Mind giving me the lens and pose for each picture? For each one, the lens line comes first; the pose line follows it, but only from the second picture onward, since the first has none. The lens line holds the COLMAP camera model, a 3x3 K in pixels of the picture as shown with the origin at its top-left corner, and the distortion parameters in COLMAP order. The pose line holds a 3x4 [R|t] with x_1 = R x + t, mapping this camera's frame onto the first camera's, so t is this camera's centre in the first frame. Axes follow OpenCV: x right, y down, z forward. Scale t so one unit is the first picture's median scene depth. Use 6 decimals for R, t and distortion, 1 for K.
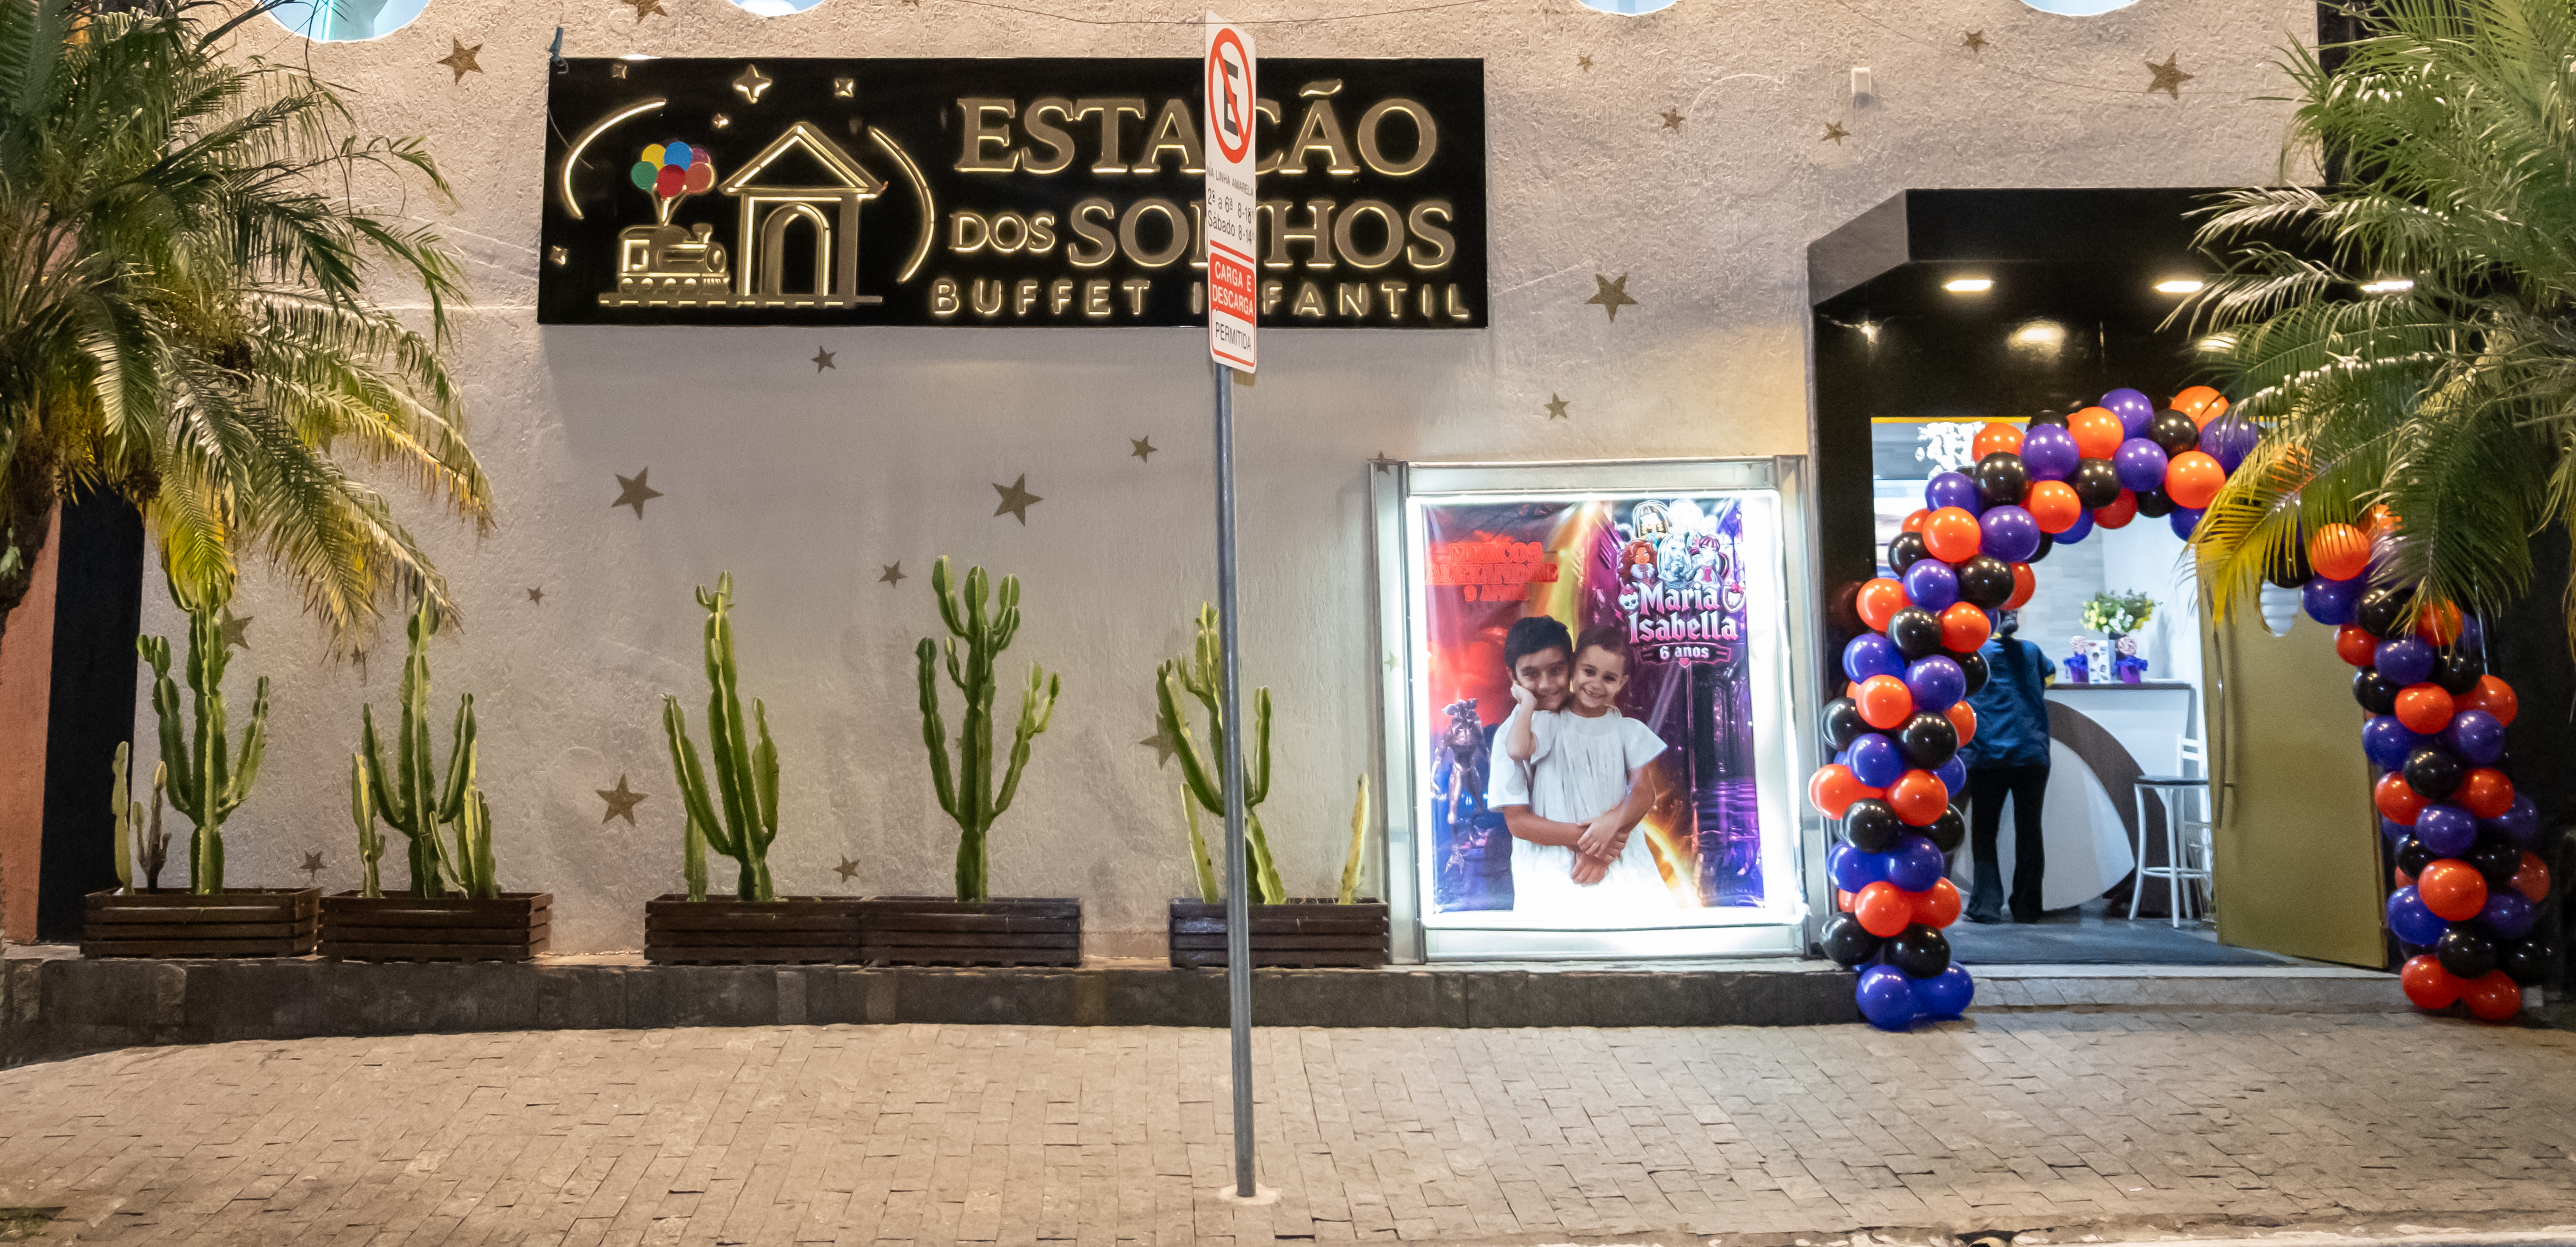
lens RADIAL K [[1128.6, 0, 1283.4], [0, 1128.6, 618.3], [0, 0, 1]] dist [-0.022458, -0.000164]
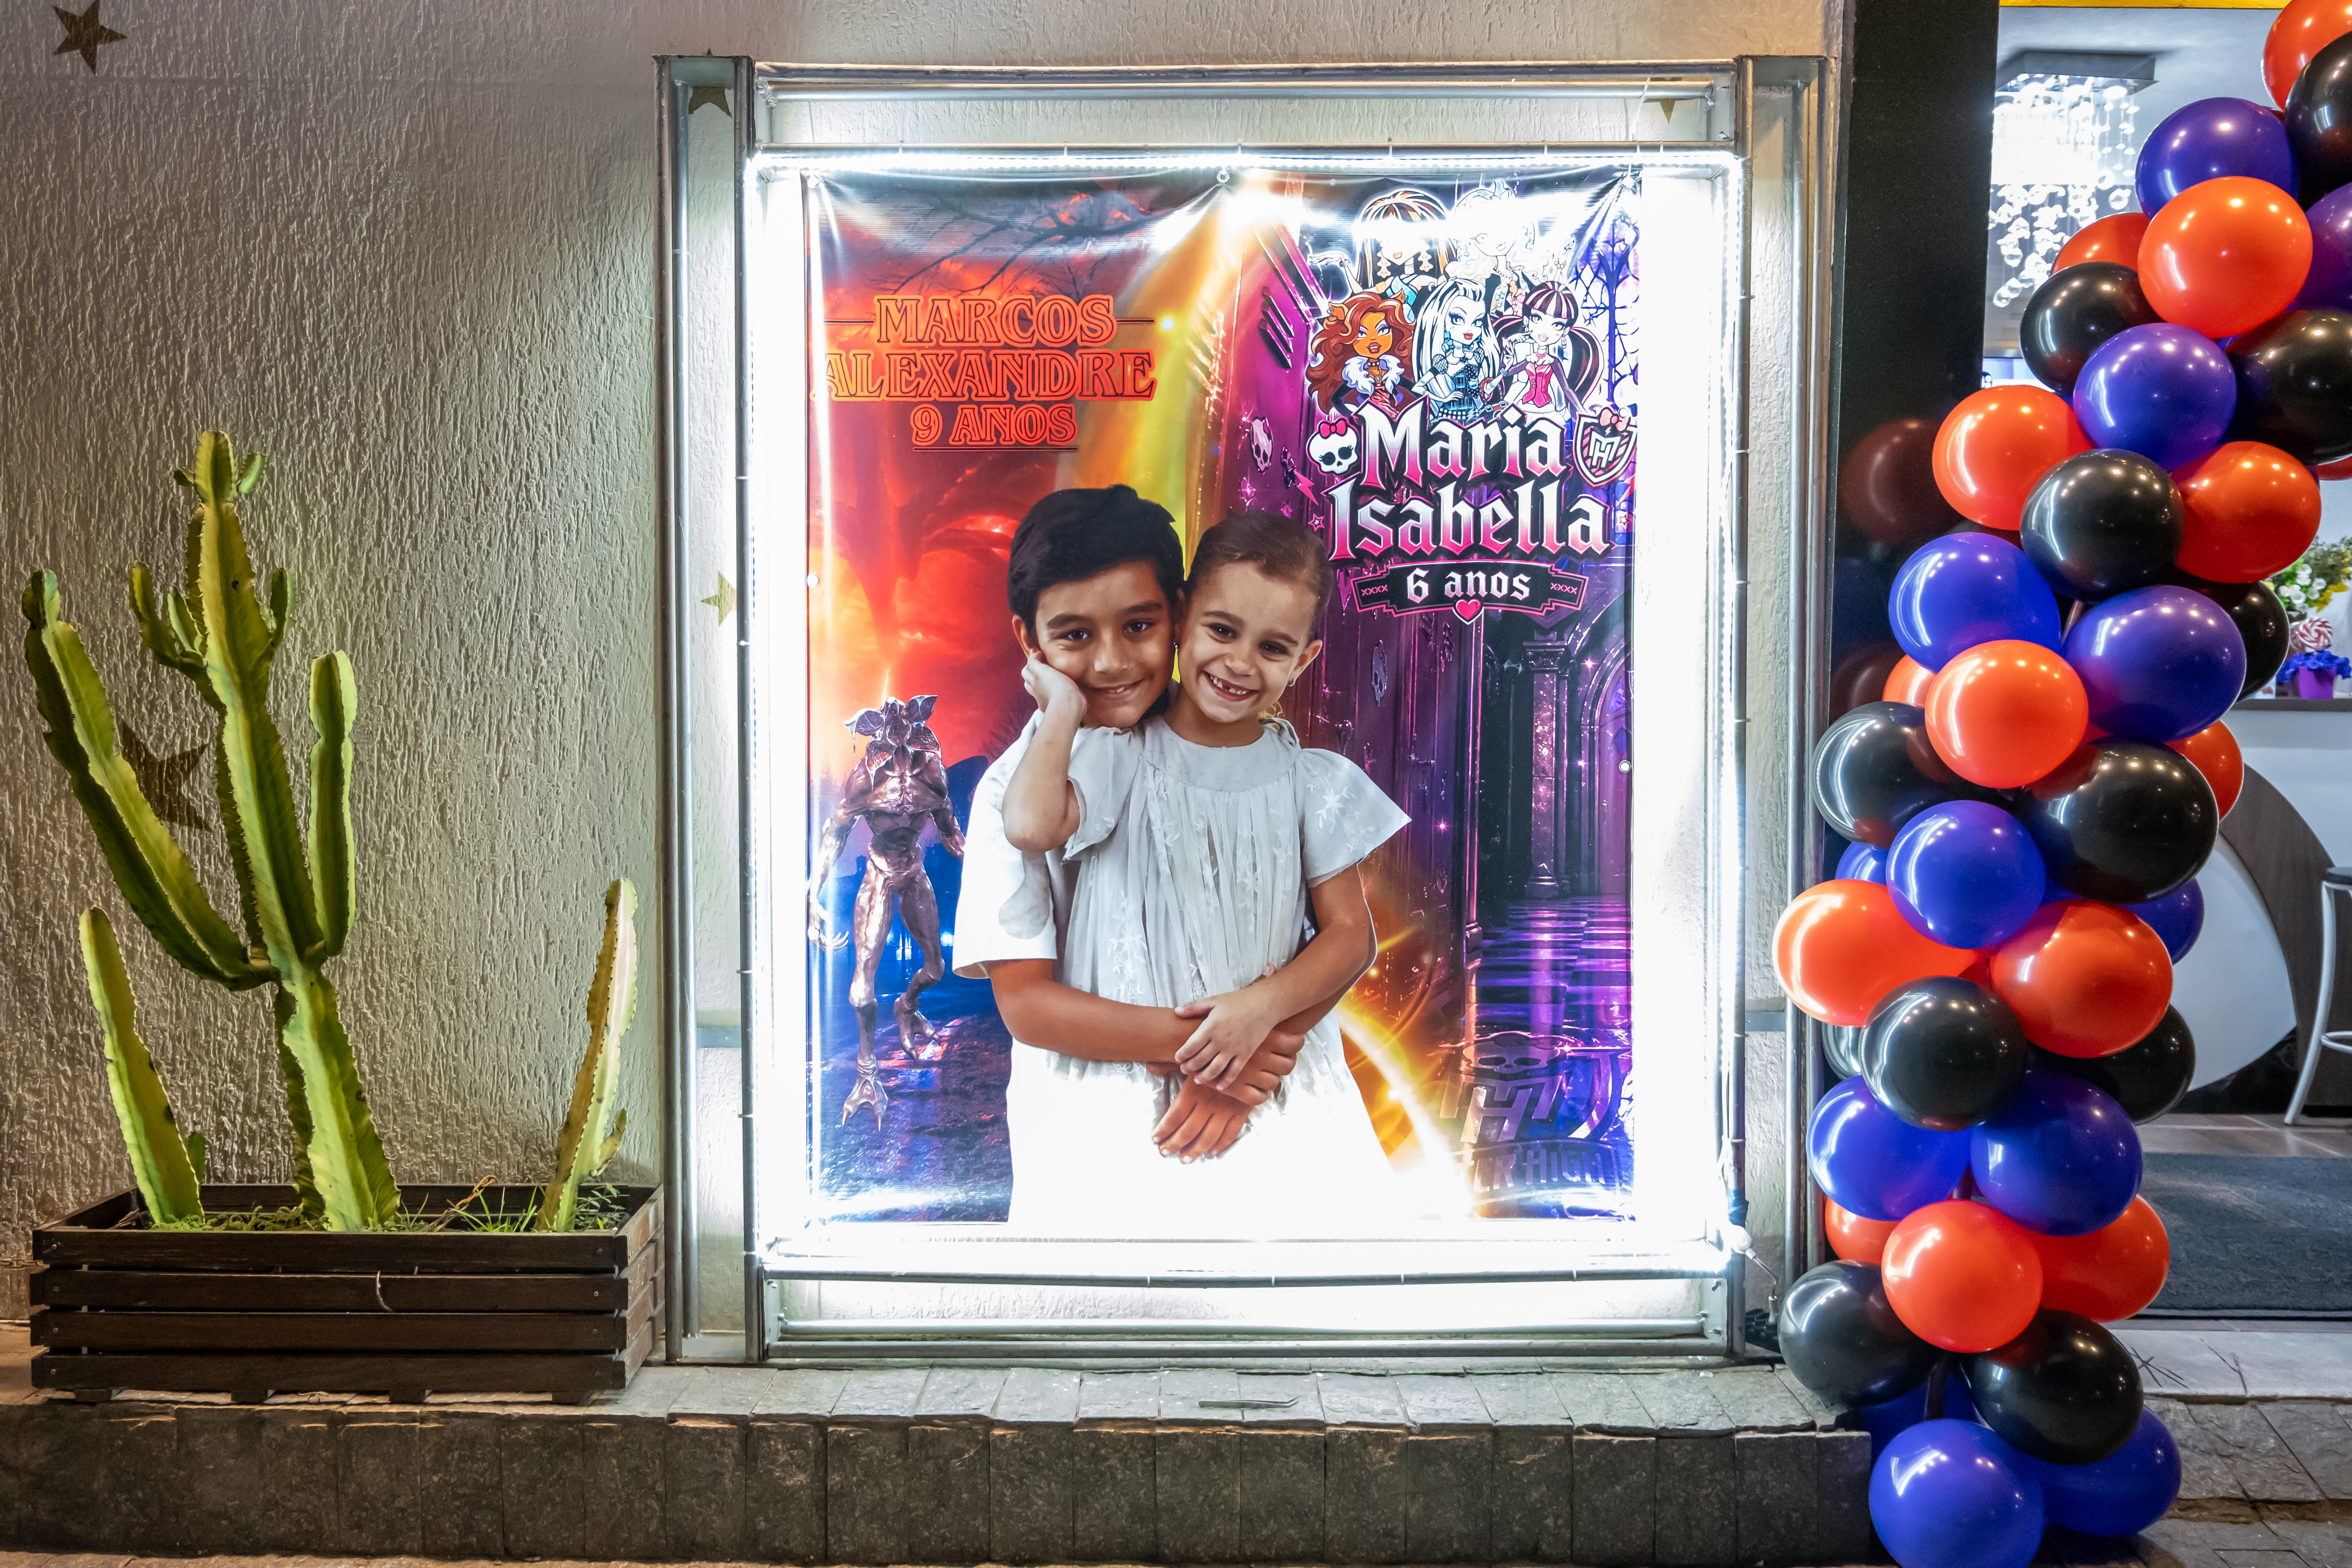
lens RADIAL K [[1055.8, 0, 1175.3], [0, 1055.8, 784.9], [0, 0, 1]] dist [0.001523, -0.001110]
pose [[0.999917, 0.012874, 0.000660, 0.258440], [-0.012854, 0.991844, 0.126808, 0.055251], [0.000978, -0.126806, 0.991927, 0.634209]]
